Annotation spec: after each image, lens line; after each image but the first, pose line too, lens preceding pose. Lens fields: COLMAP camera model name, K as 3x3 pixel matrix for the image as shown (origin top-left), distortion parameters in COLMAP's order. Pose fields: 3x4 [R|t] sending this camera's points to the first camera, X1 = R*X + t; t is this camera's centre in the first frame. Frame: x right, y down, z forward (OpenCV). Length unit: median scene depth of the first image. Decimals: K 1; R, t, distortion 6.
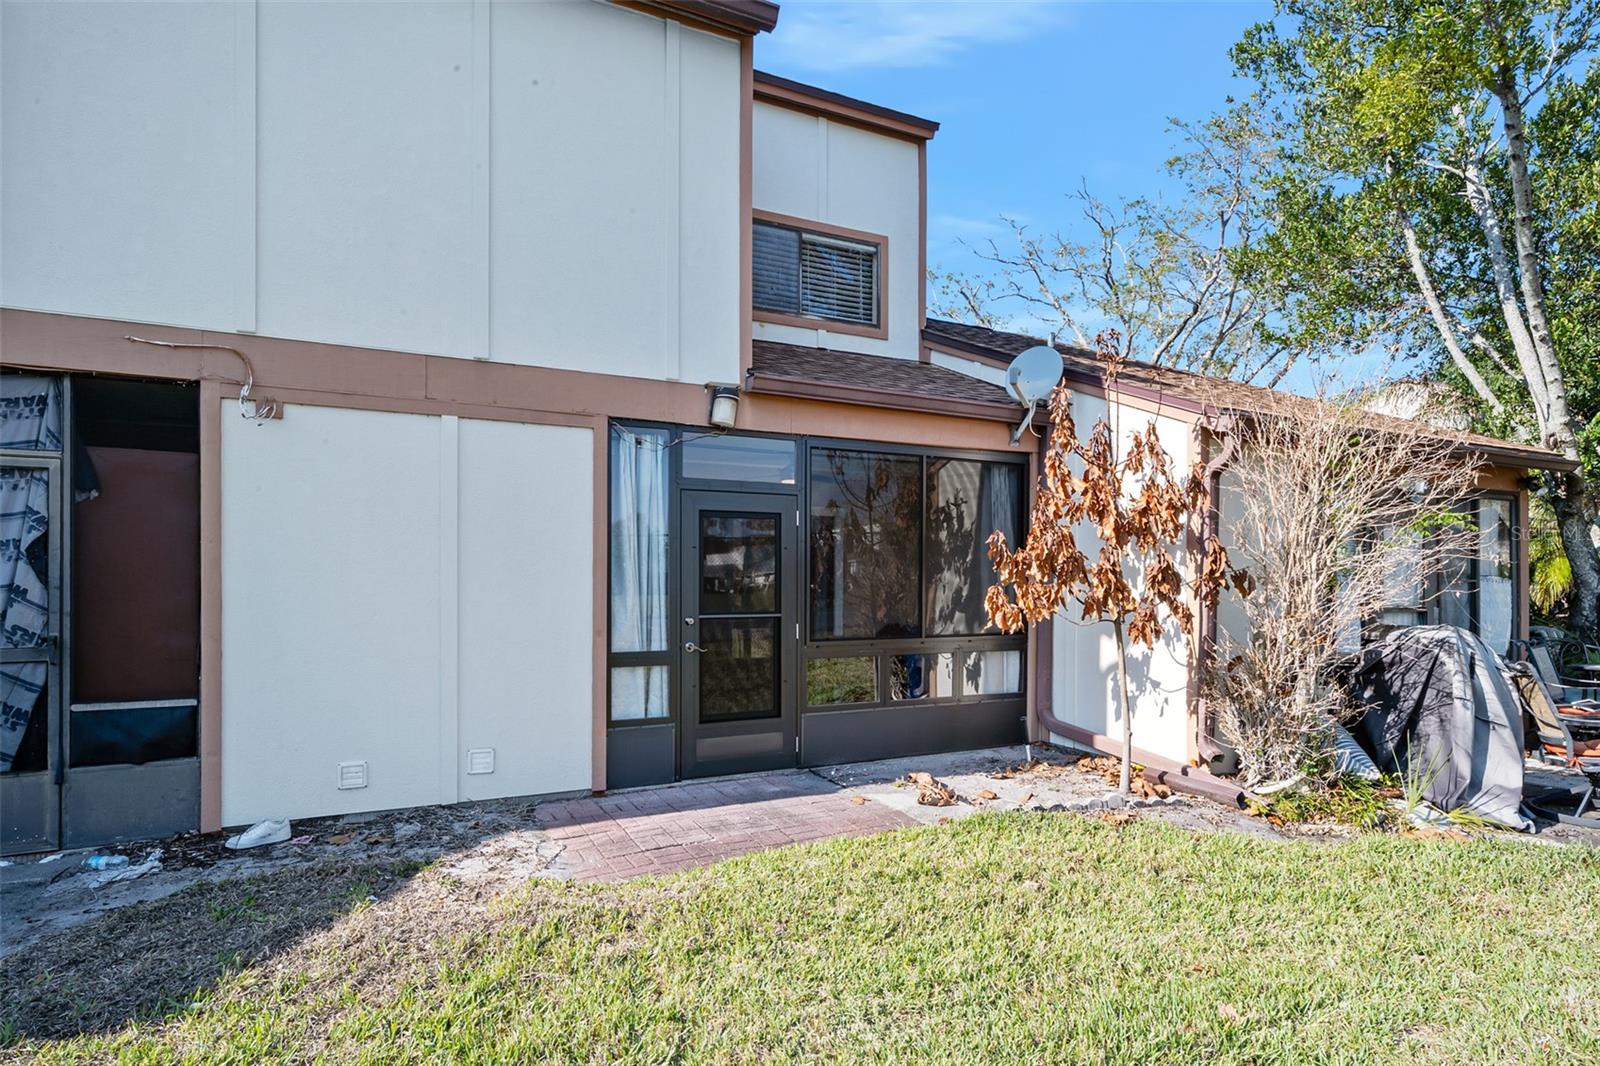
lens RADIAL K [[834.1, 0, 802.5], [0, 834.1, 581.7], [0, 0, 1]] dist [-0.002077, 0.000604]
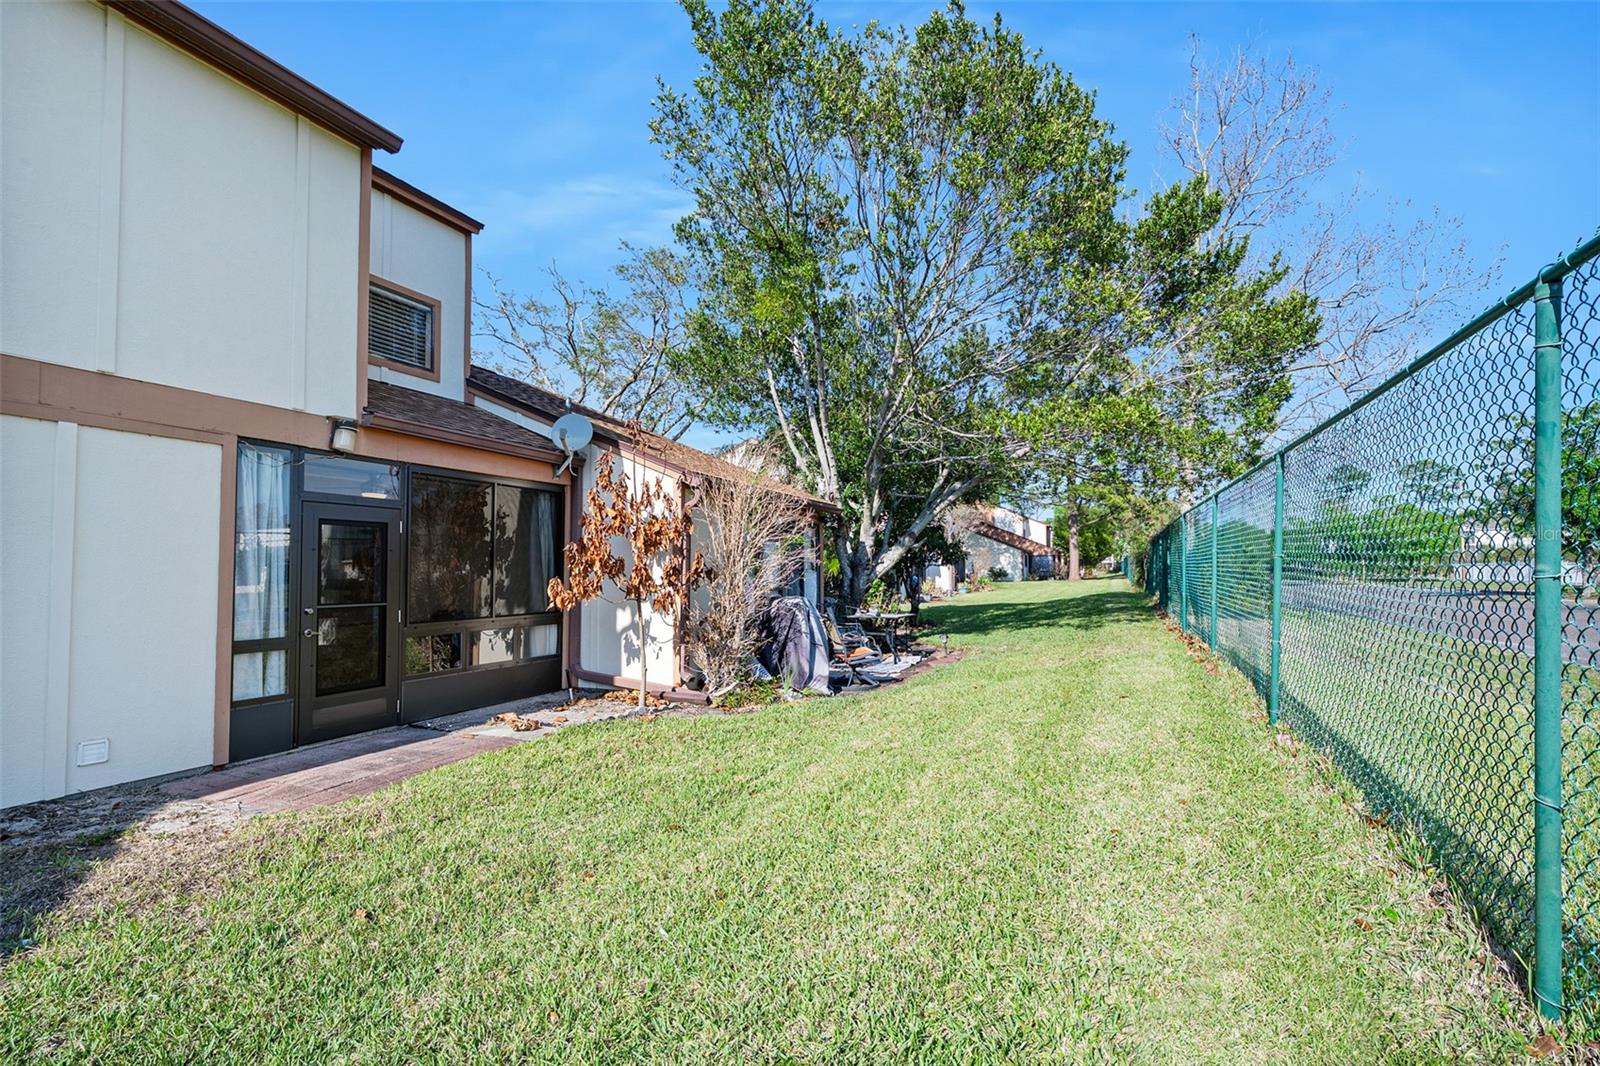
lens RADIAL K [[740.2, 0, 799.5], [0, 740.2, 544.1], [0, 0, 1]] dist [-0.000945, 0.000076]
pose [[0.760894, 0.017359, 0.648644, -0.290060], [0.008304, 0.999300, -0.036485, -0.004208], [-0.648823, 0.033148, 0.760217, -0.265351]]
